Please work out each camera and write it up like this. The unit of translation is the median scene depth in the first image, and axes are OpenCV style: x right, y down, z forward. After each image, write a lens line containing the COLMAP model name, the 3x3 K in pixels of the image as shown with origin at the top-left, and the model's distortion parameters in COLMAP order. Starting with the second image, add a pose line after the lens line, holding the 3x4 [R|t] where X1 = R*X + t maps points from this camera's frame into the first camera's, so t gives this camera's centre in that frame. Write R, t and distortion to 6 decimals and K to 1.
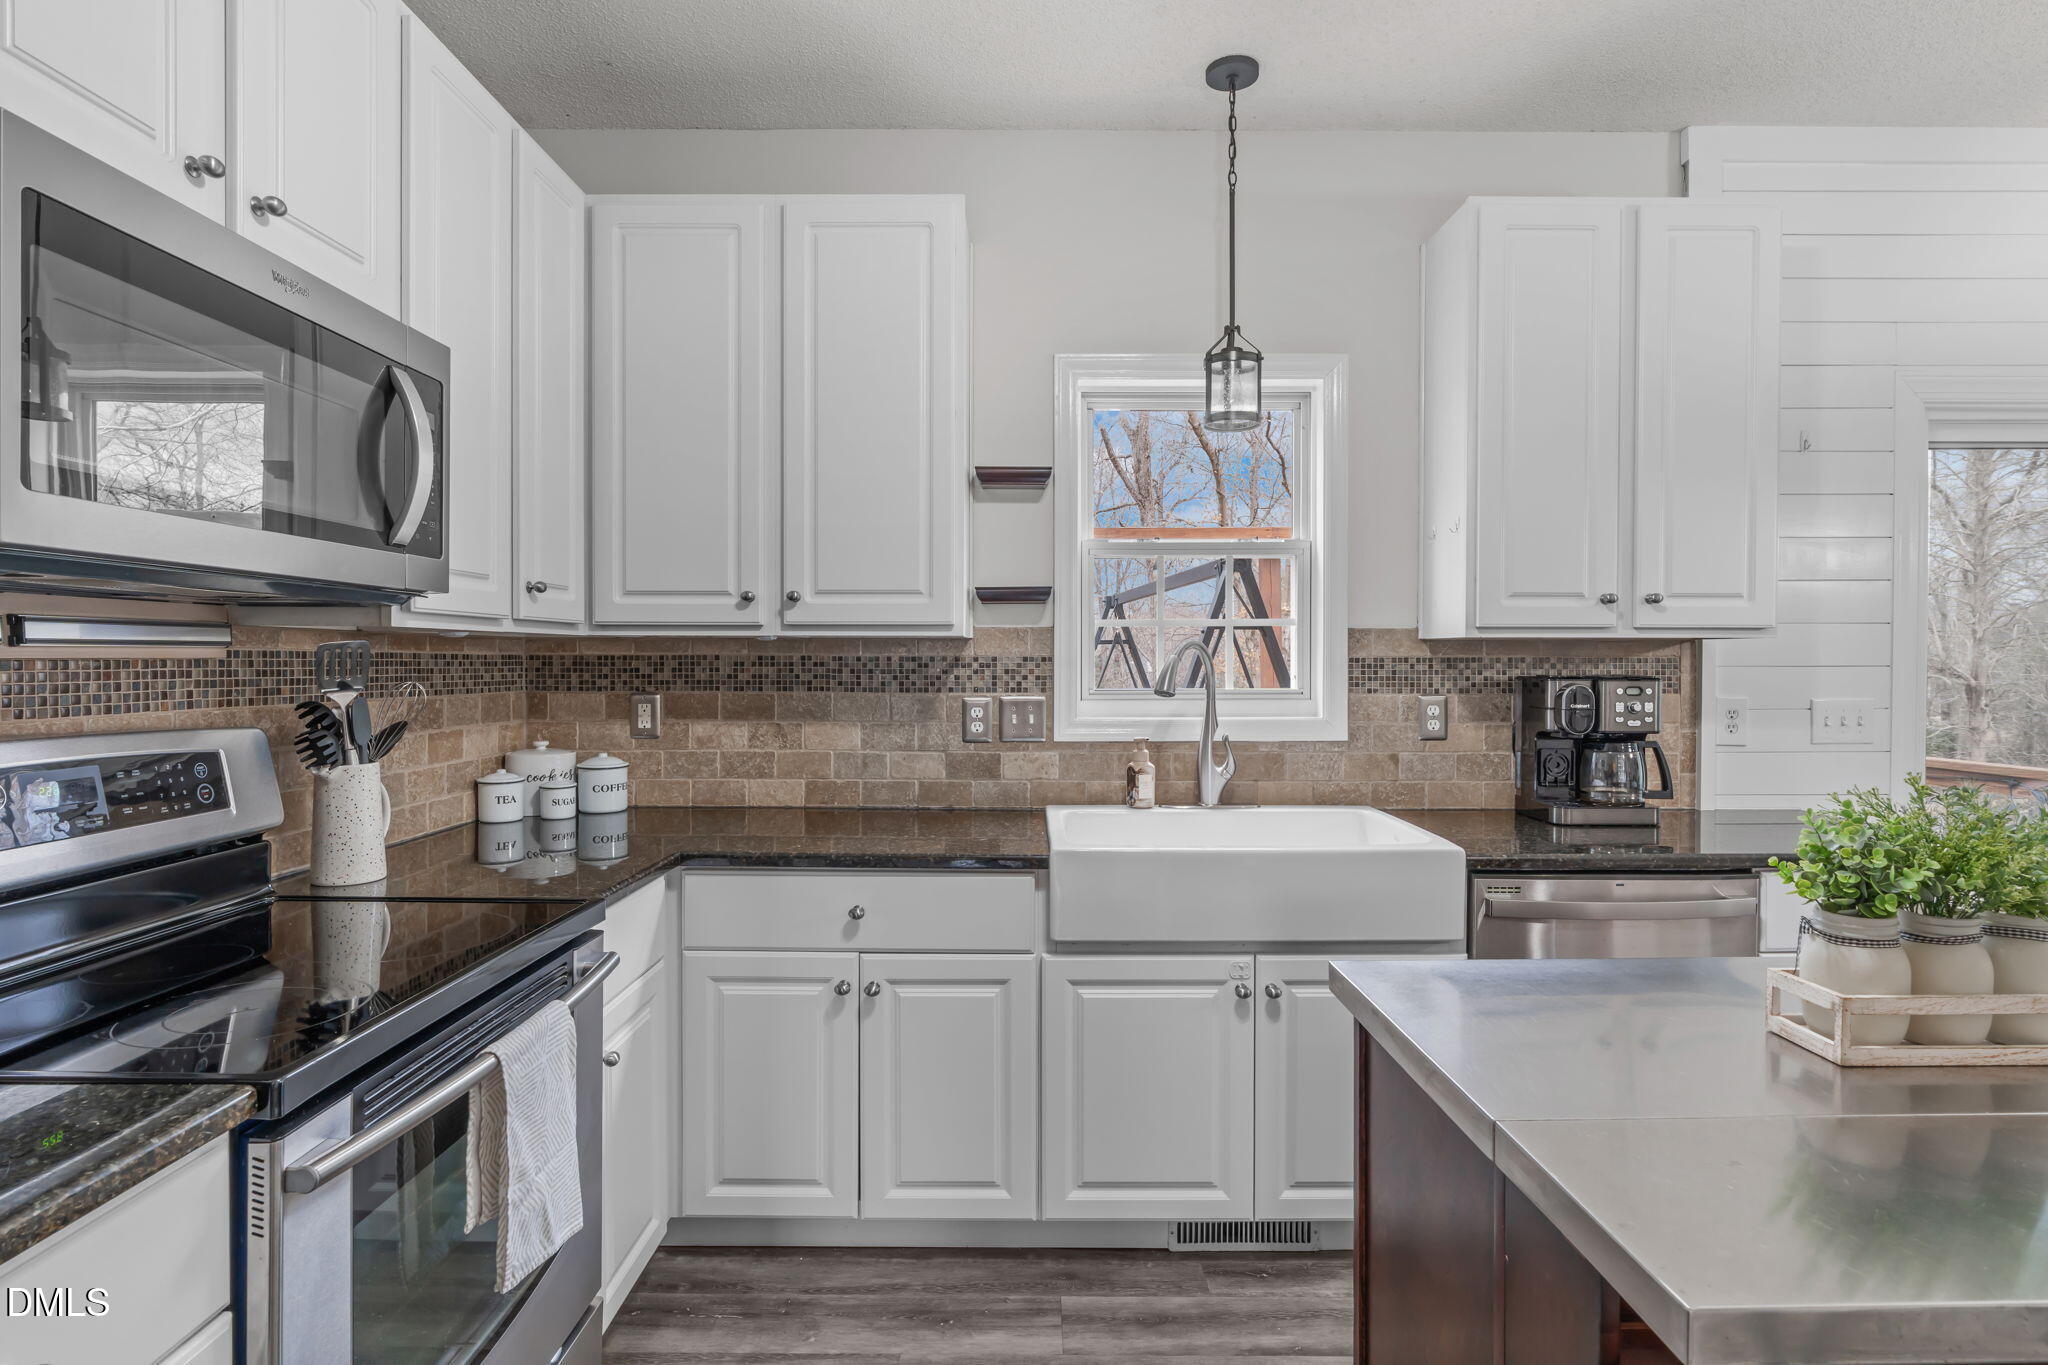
lens RADIAL K [[1035.2, 0, 1024.8], [0, 1035.2, 674.4], [0, 0, 1]] dist [-0.005223, 0.002574]
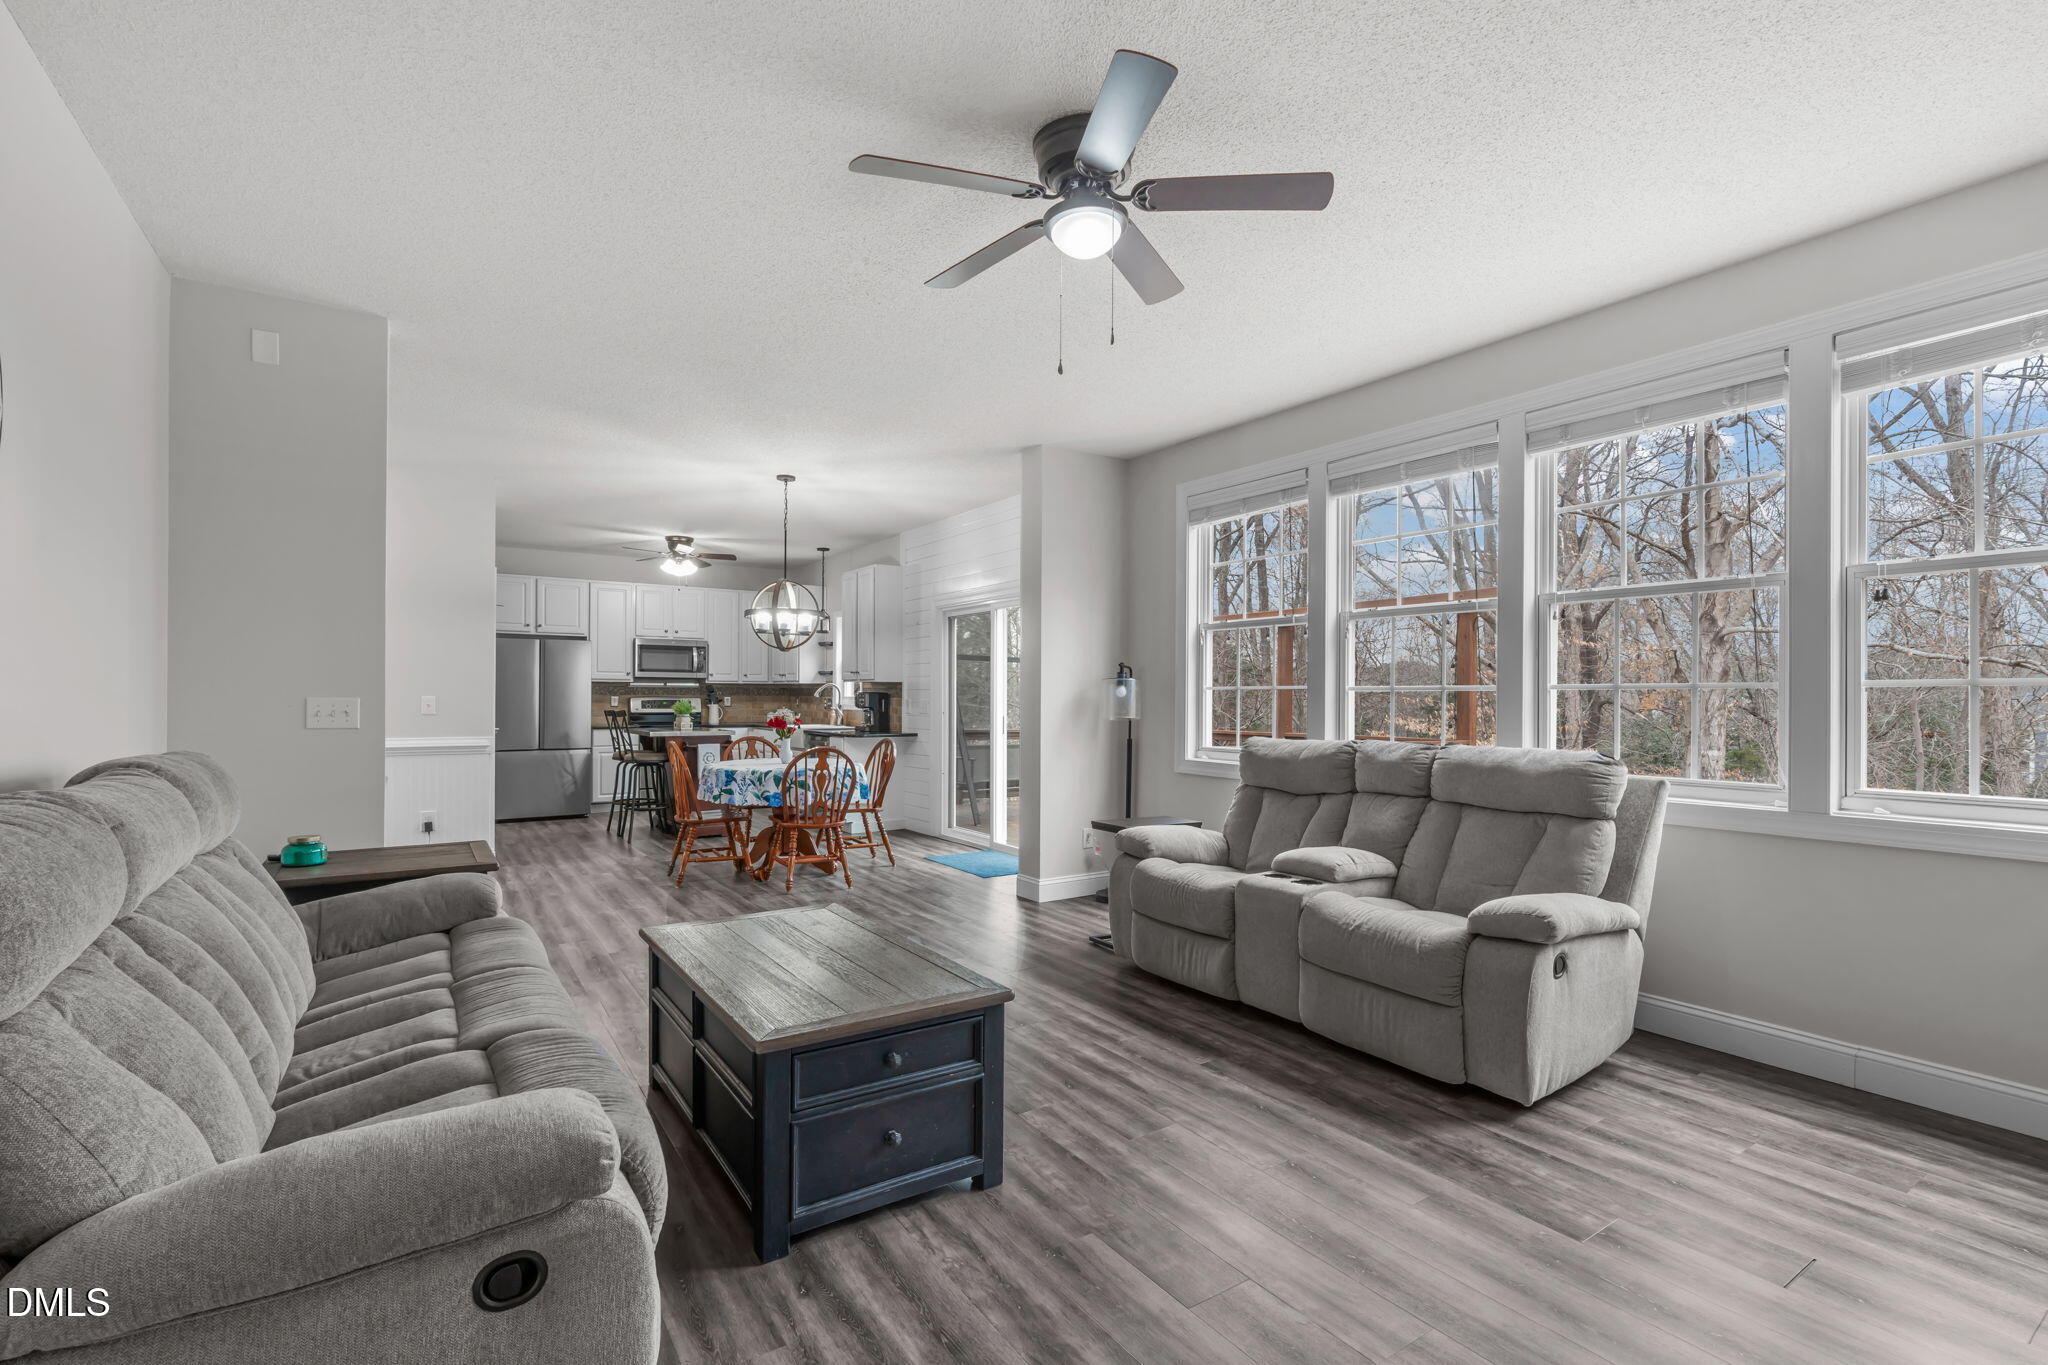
lens RADIAL K [[919.1, 0, 1014.7], [0, 919.1, 709.1], [0, 0, 1]] dist [-0.005632, -0.000023]
pose [[0.547796, 0.015910, -0.836461, 3.403168], [-0.017654, 0.999816, 0.007456, 0.026894], [0.836426, 0.010683, 0.547976, -0.361261]]
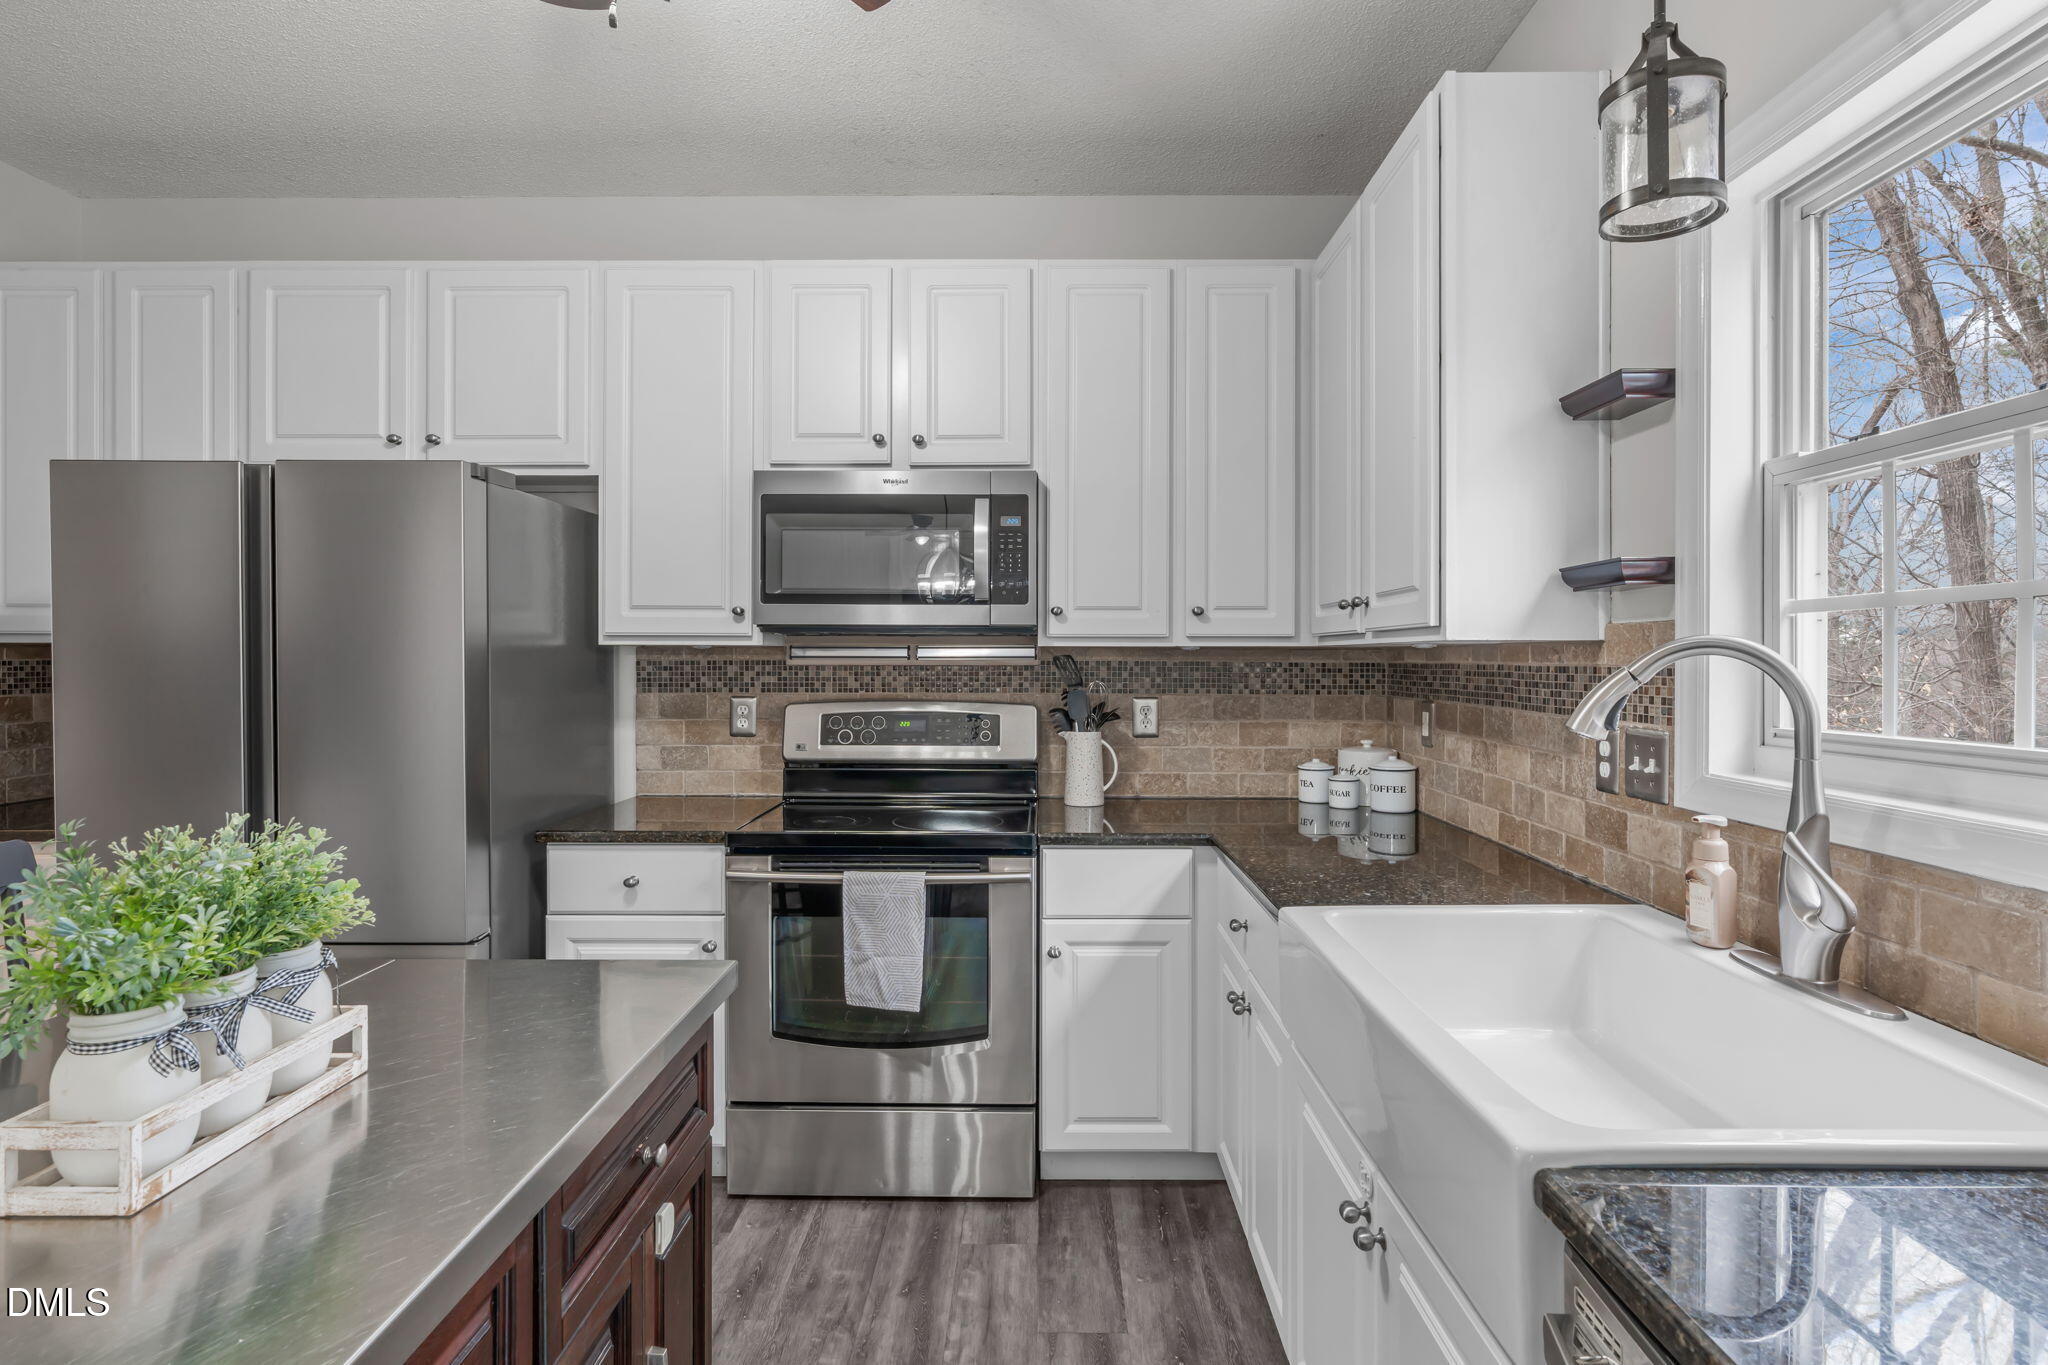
lens RADIAL K [[1035.2, 0, 1023.8], [0, 1035.2, 670.2], [0, 0, 1]] dist [-0.005223, 0.002574]
pose [[-0.013411, 0.008617, -0.999873, 0.642030], [-0.017207, 0.999813, 0.008847, -0.014110], [0.999762, 0.017323, -0.013260, 0.625789]]
